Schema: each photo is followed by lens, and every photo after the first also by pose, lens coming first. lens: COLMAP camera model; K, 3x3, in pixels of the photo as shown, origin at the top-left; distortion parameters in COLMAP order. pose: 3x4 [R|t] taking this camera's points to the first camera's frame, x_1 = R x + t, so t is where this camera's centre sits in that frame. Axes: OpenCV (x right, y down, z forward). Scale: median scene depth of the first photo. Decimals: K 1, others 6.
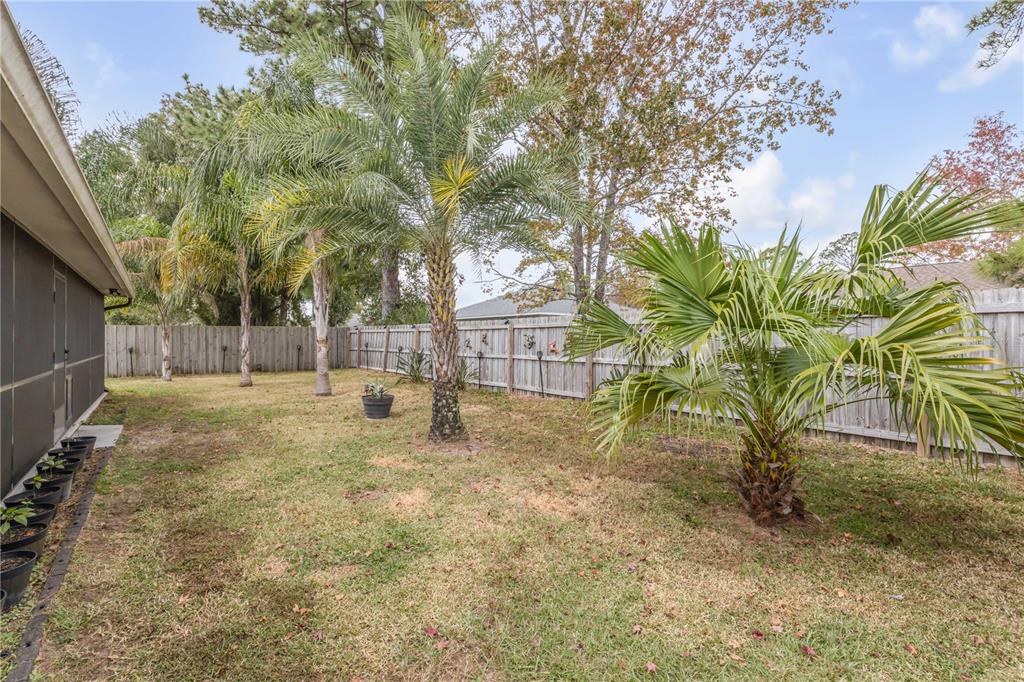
lens RADIAL K [[465.0, 0, 509.6], [0, 465.0, 335.4], [0, 0, 1]] dist [0.000220, -0.000813]
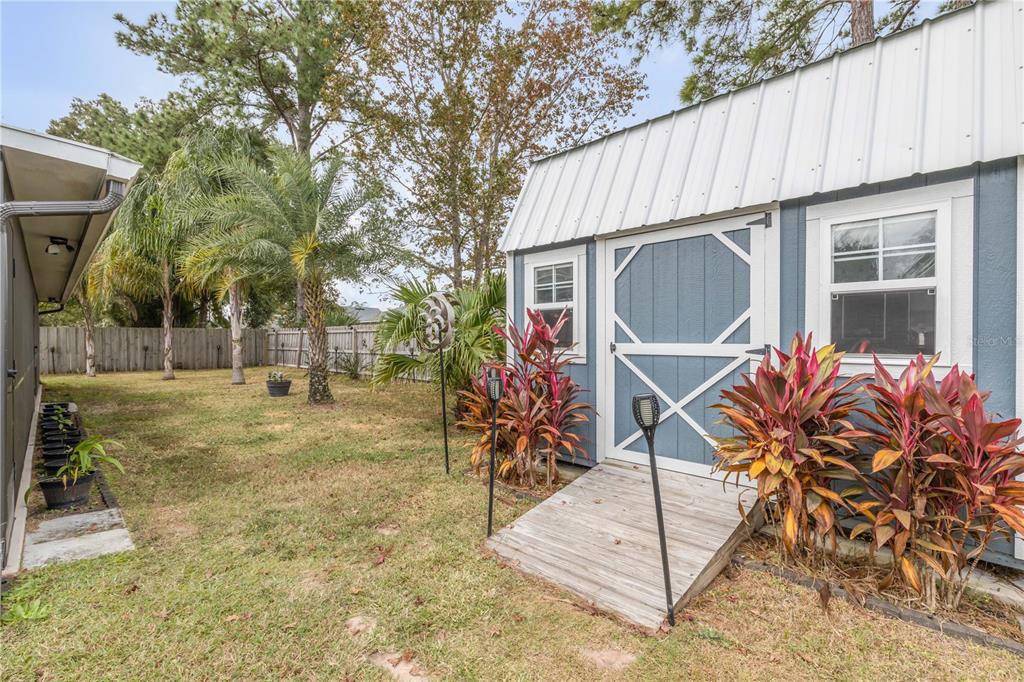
lens RADIAL K [[465.0, 0, 512.1], [0, 465.0, 342.6], [0, 0, 1]] dist [0.000220, -0.000813]
pose [[0.991134, -0.000806, 0.132860, 0.103648], [-0.000737, 0.999933, 0.011566, 0.001495], [-0.132861, -0.011561, 0.991067, -0.212662]]
